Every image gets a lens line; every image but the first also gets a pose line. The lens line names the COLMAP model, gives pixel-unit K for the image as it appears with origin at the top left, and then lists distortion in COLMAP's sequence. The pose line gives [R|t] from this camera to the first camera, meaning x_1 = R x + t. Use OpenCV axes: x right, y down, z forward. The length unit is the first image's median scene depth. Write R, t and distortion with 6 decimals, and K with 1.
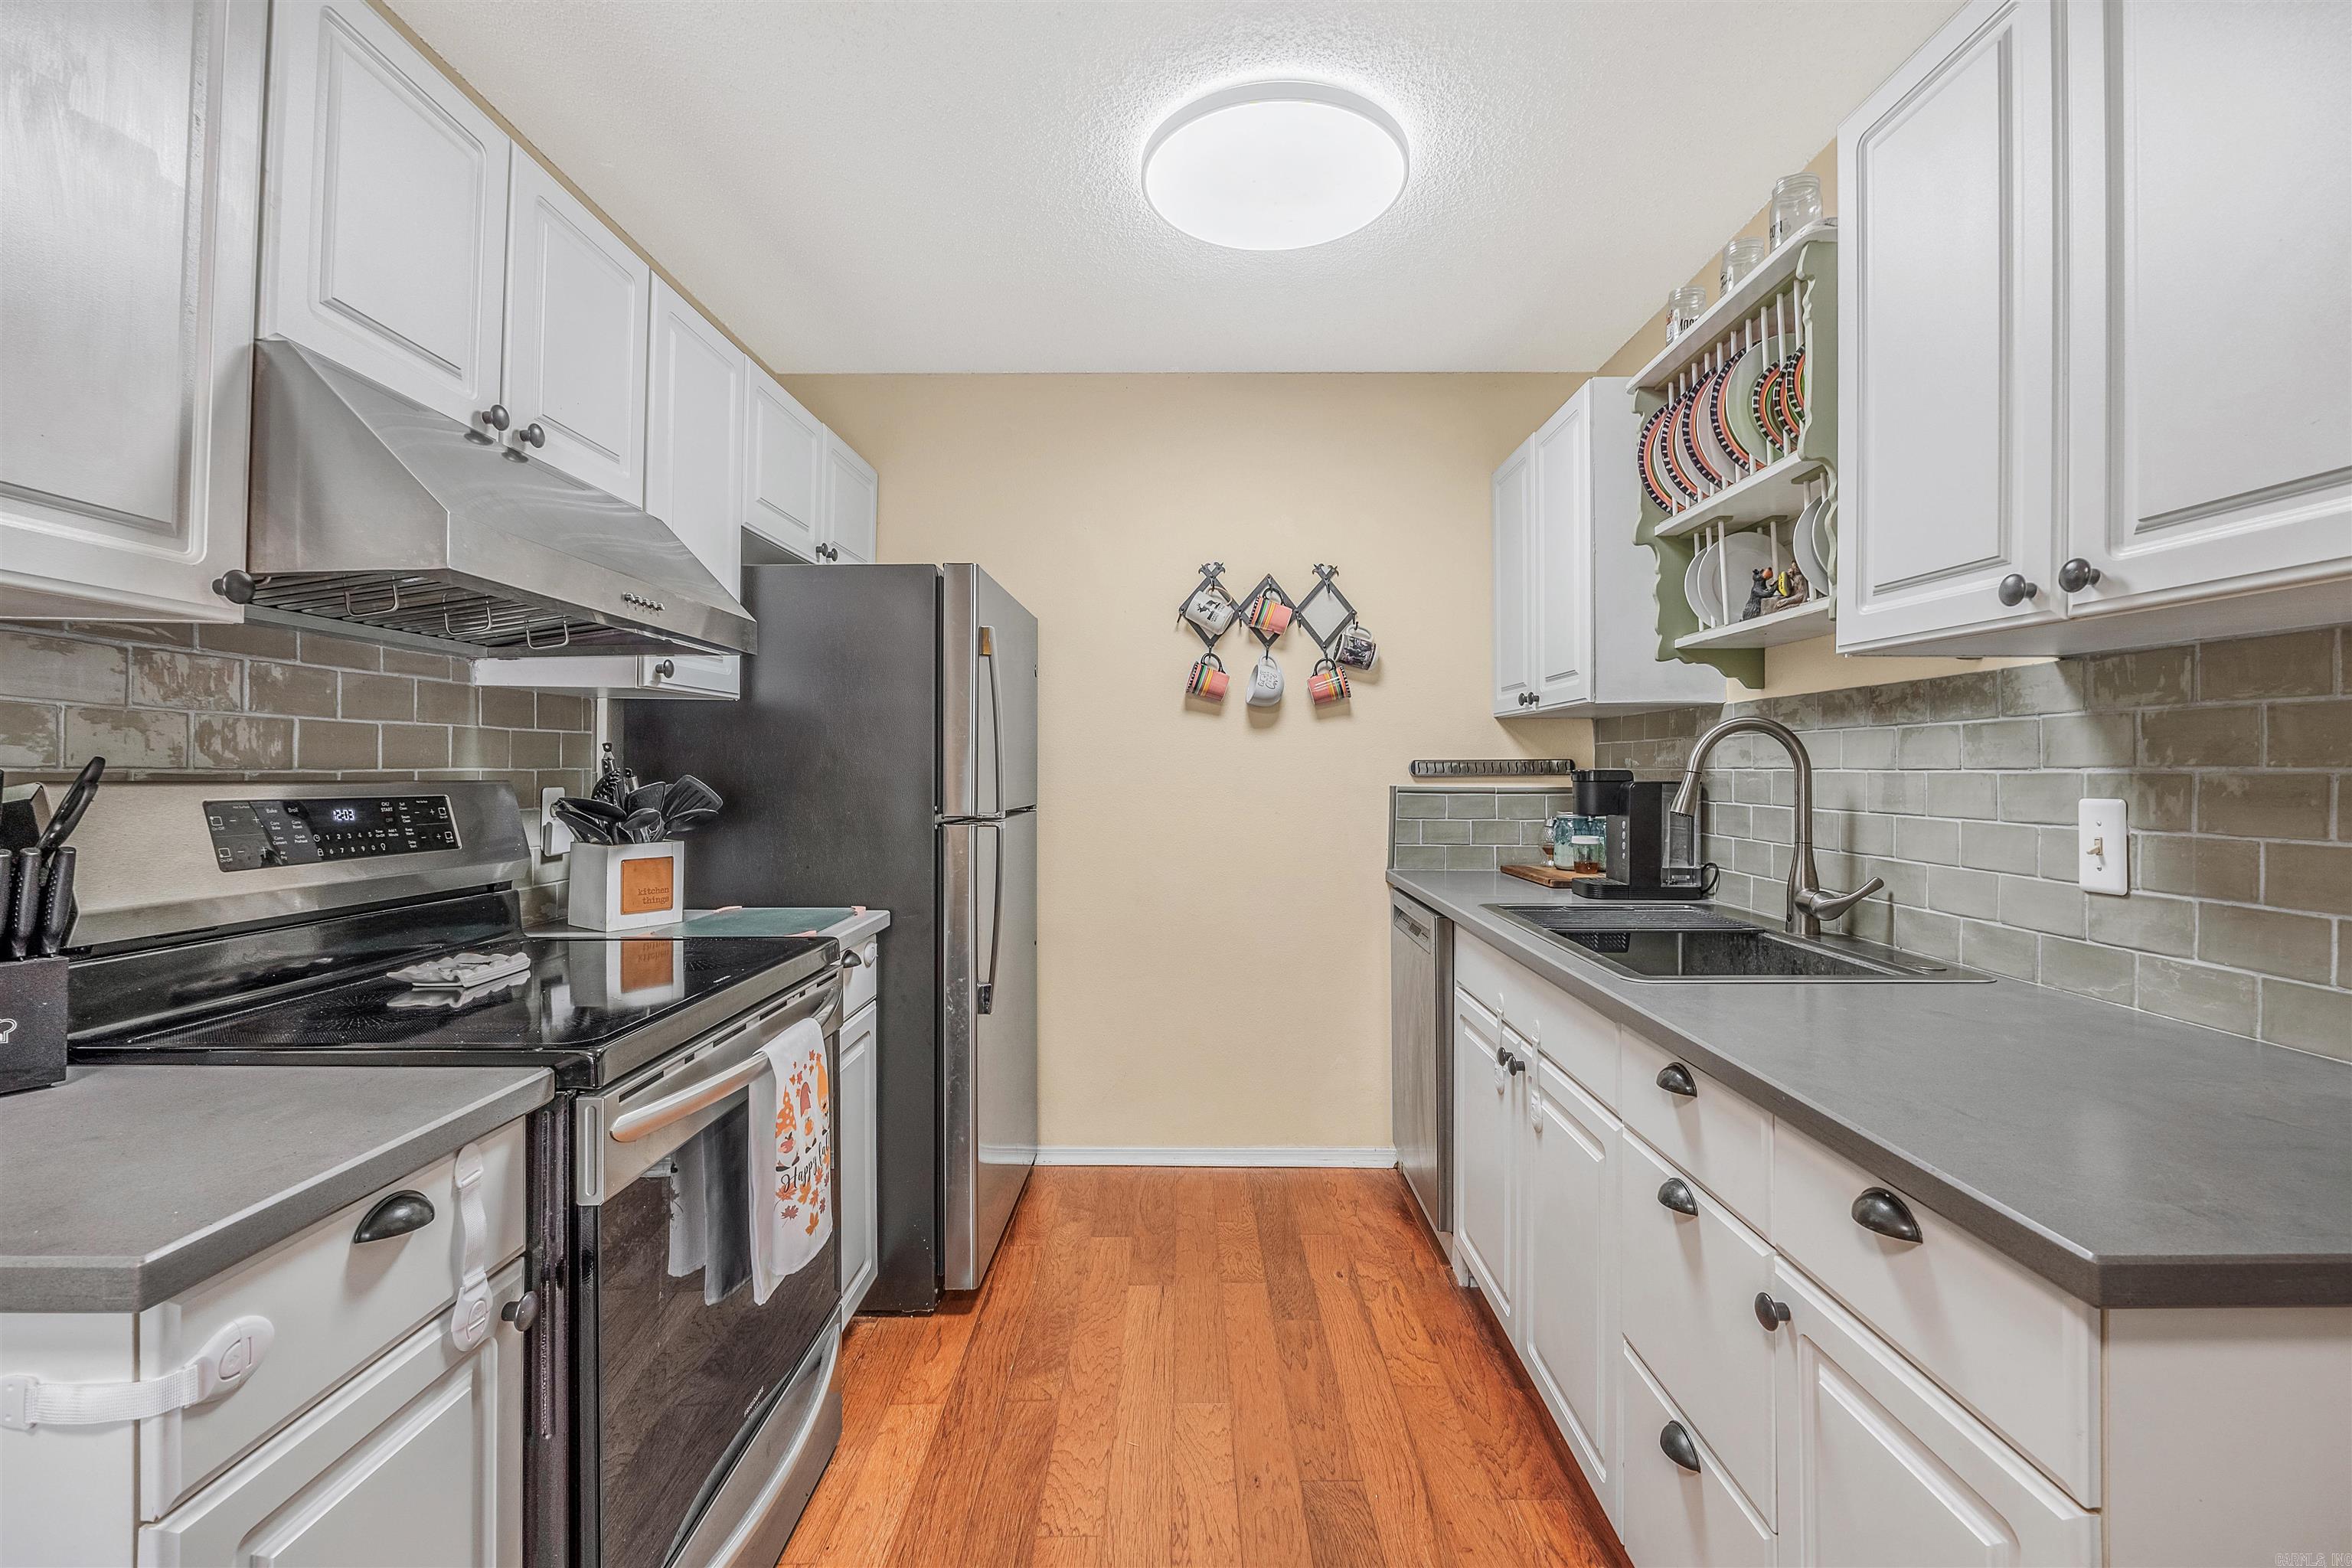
lens RADIAL K [[1021.3, 0, 1188.7], [0, 1021.3, 762.4], [0, 0, 1]] dist [-0.004955, -0.000465]
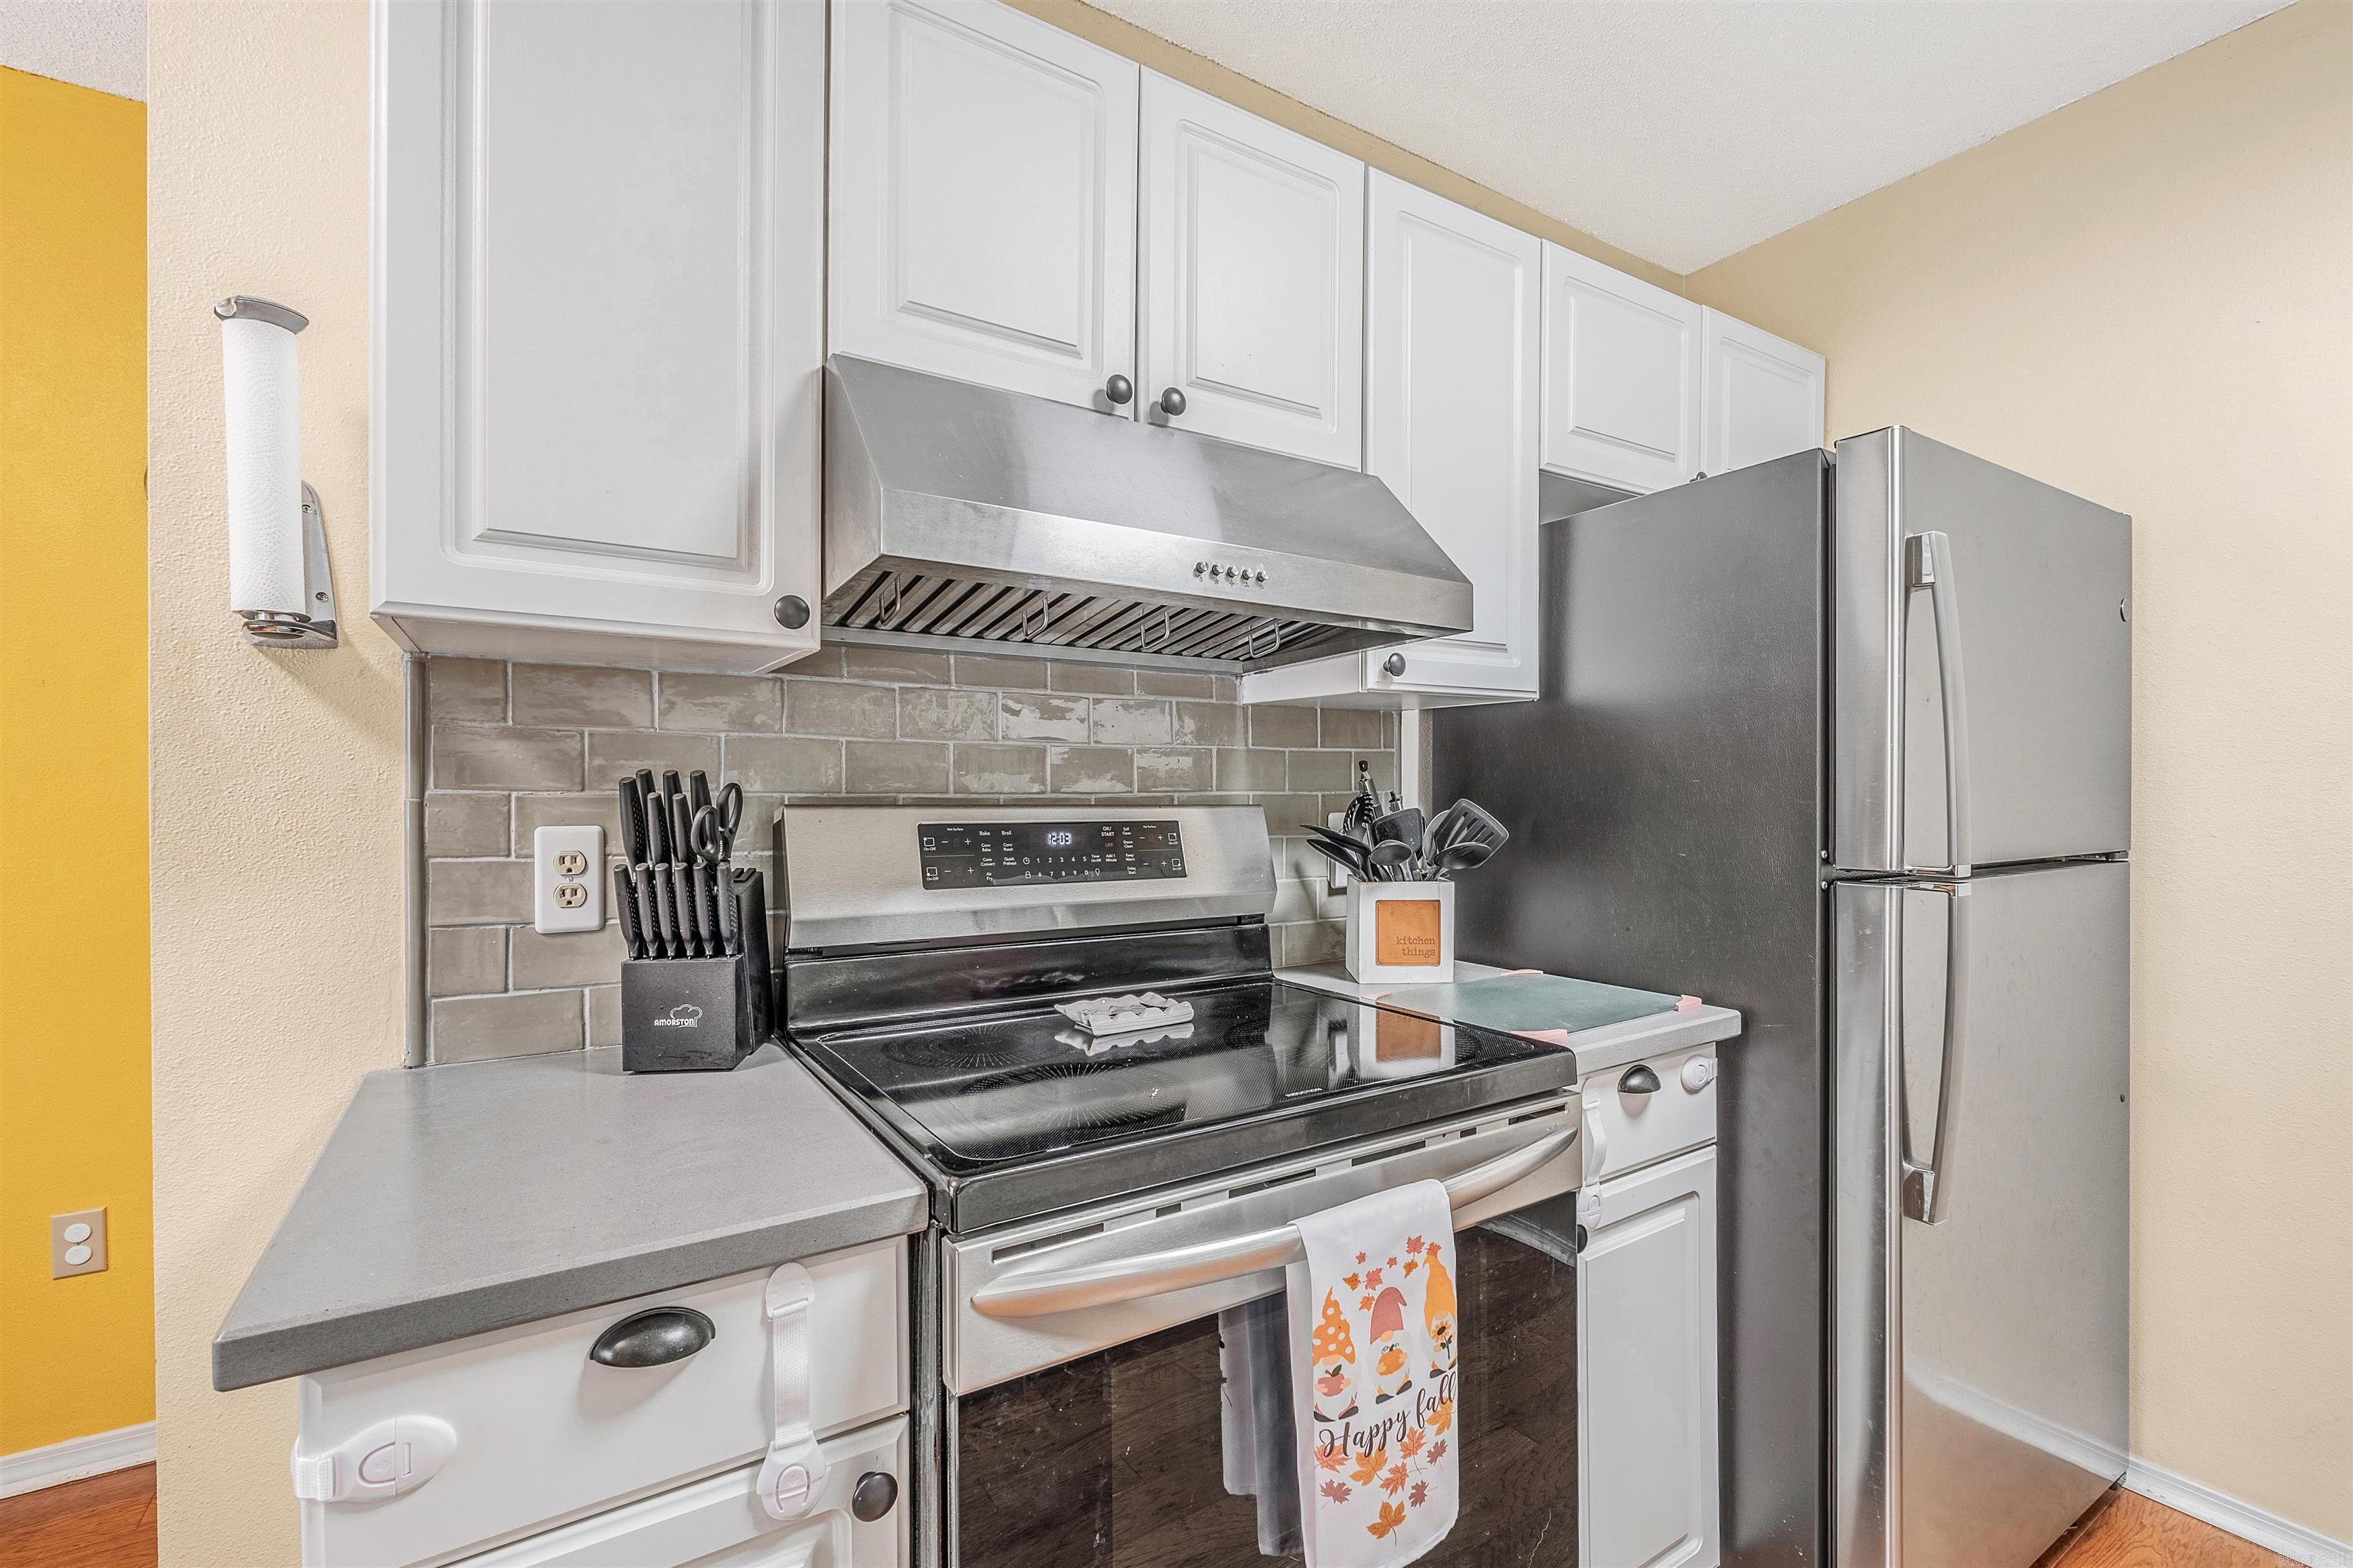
lens RADIAL K [[1016.1, 0, 1167.9], [0, 1016.1, 803.9], [0, 0, 1]] dist [-0.003057, -0.000485]
pose [[0.533108, 0.005425, -0.846030, 0.063039], [0.010195, 0.999866, 0.012835, 0.004102], [0.845986, -0.015468, 0.532981, 0.434018]]
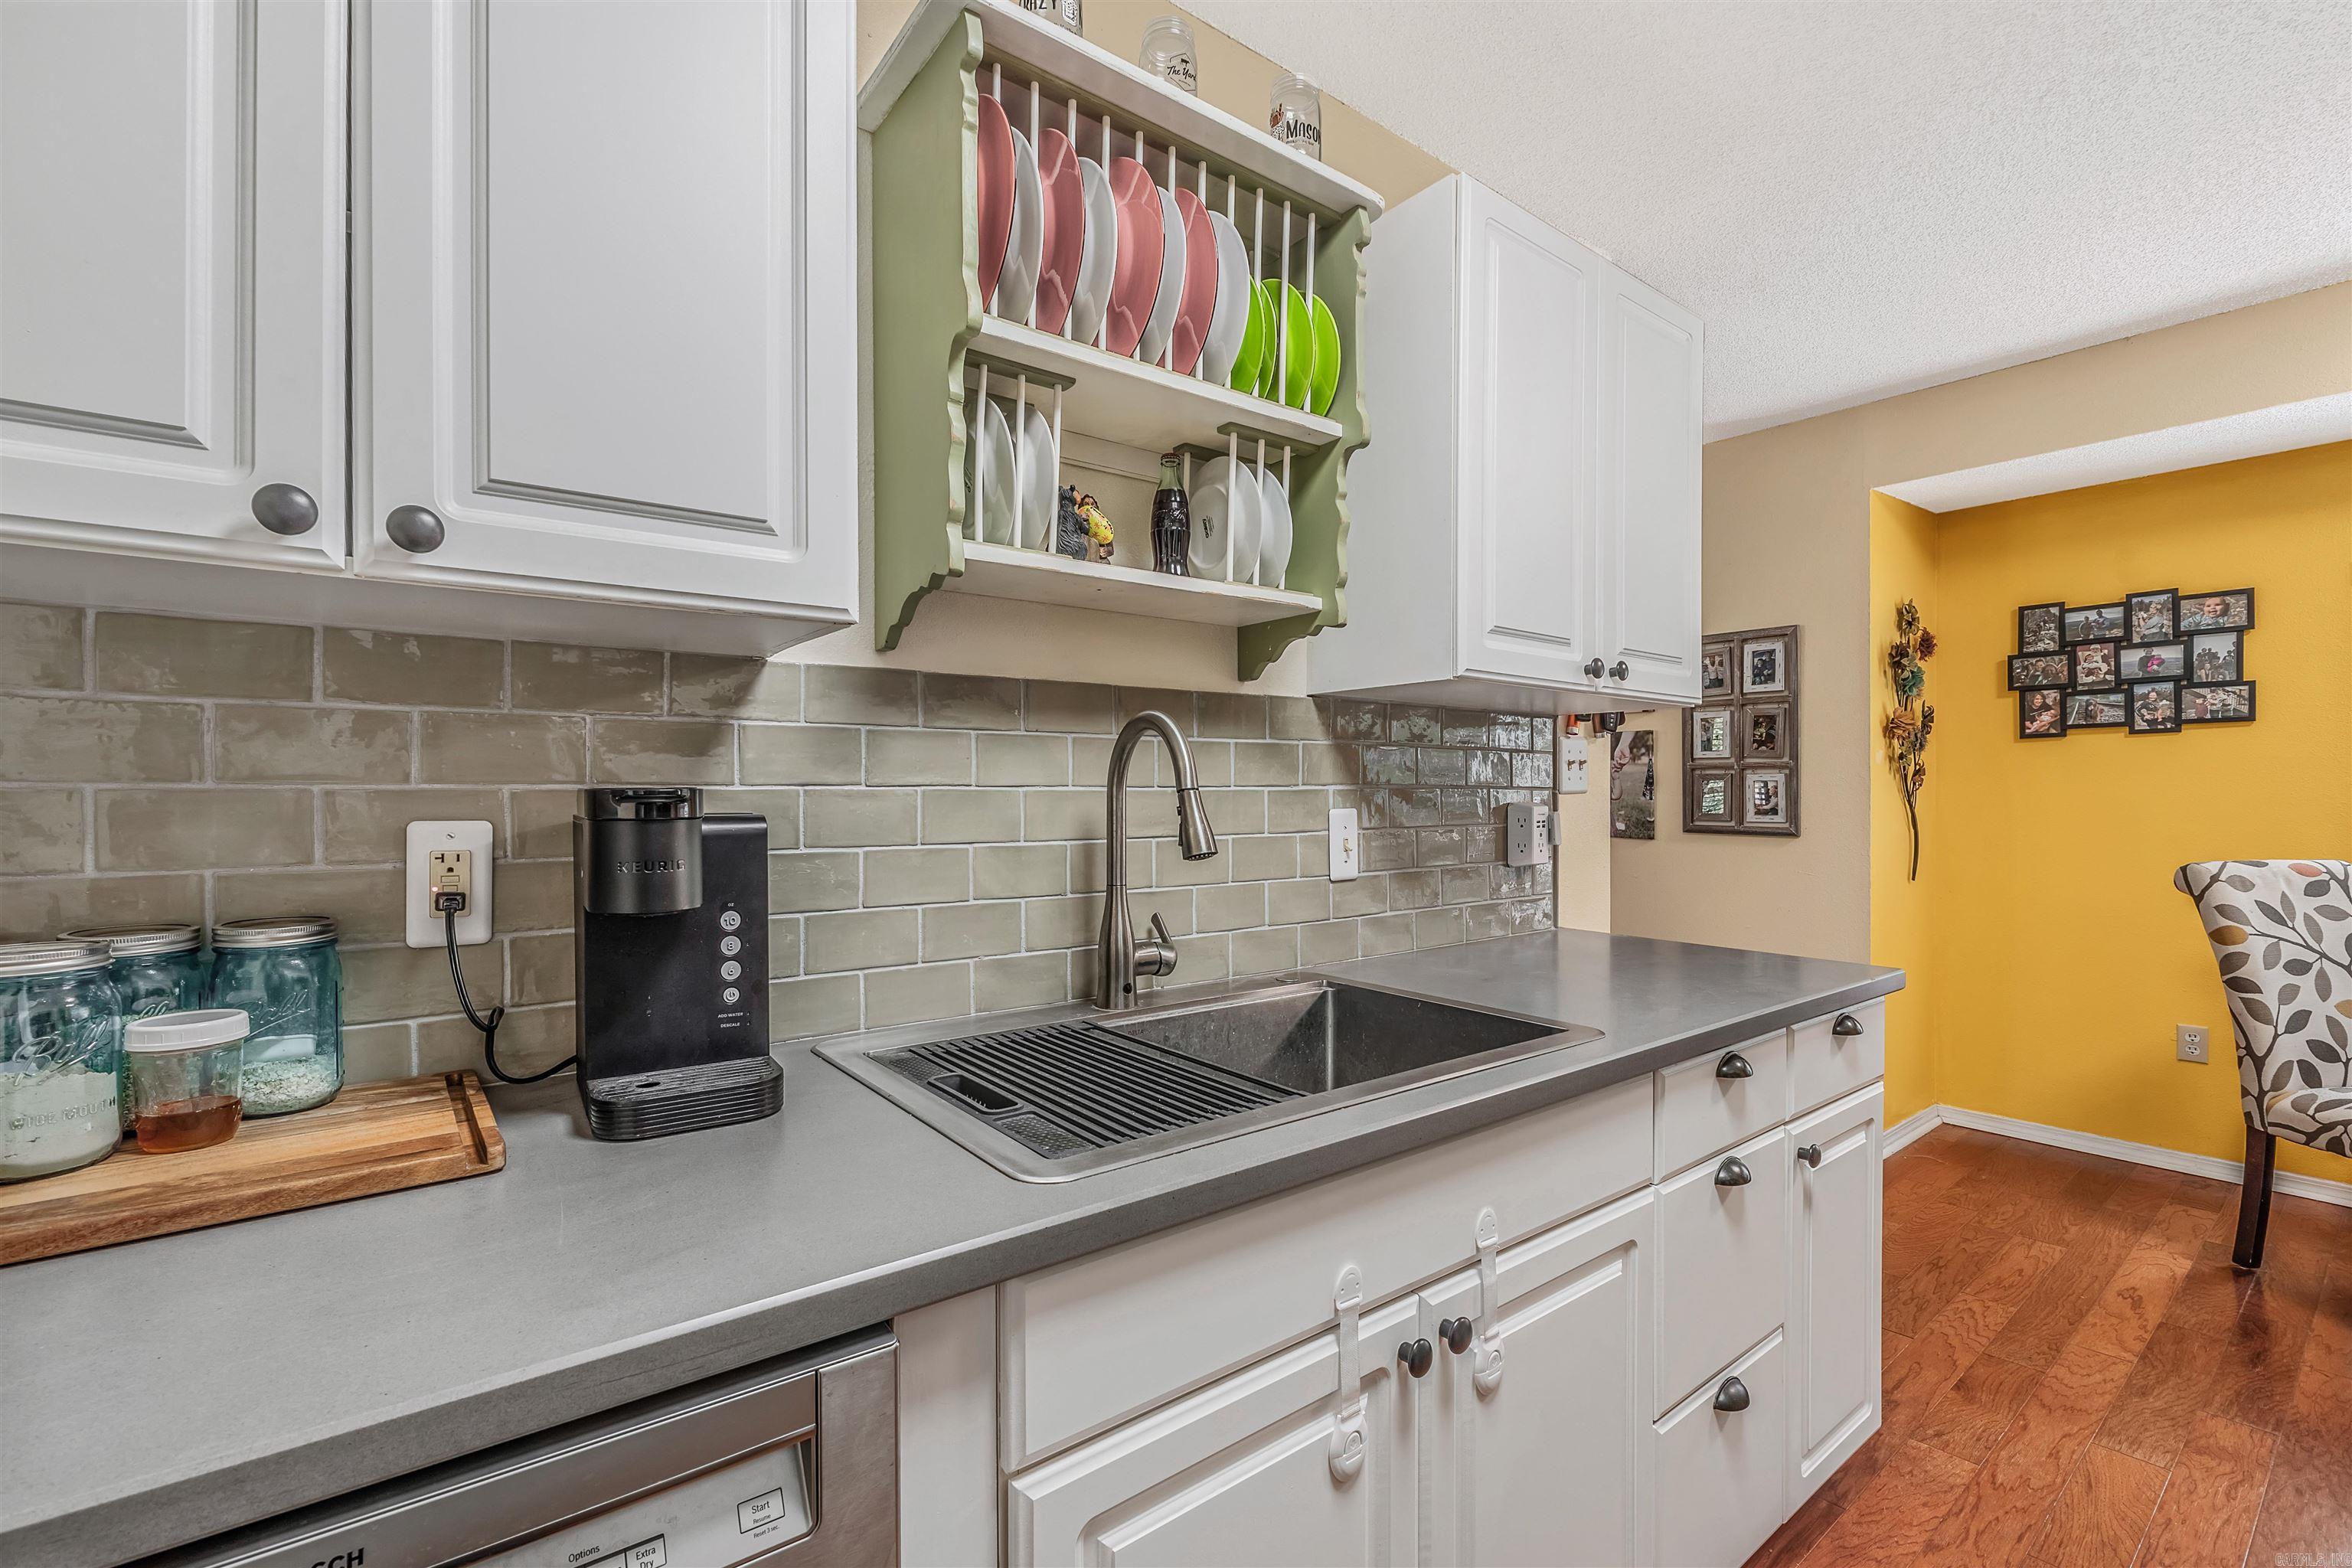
lens RADIAL K [[1015.7, 0, 1167.4], [0, 1015.7, 803.8], [0, 0, 1]] dist [-0.003057, -0.000485]
pose [[-0.601116, -0.007213, 0.799129, -0.013409], [-0.000805, 0.999964, 0.008421, 0.013471], [-0.799161, 0.004419, -0.601101, 1.469483]]
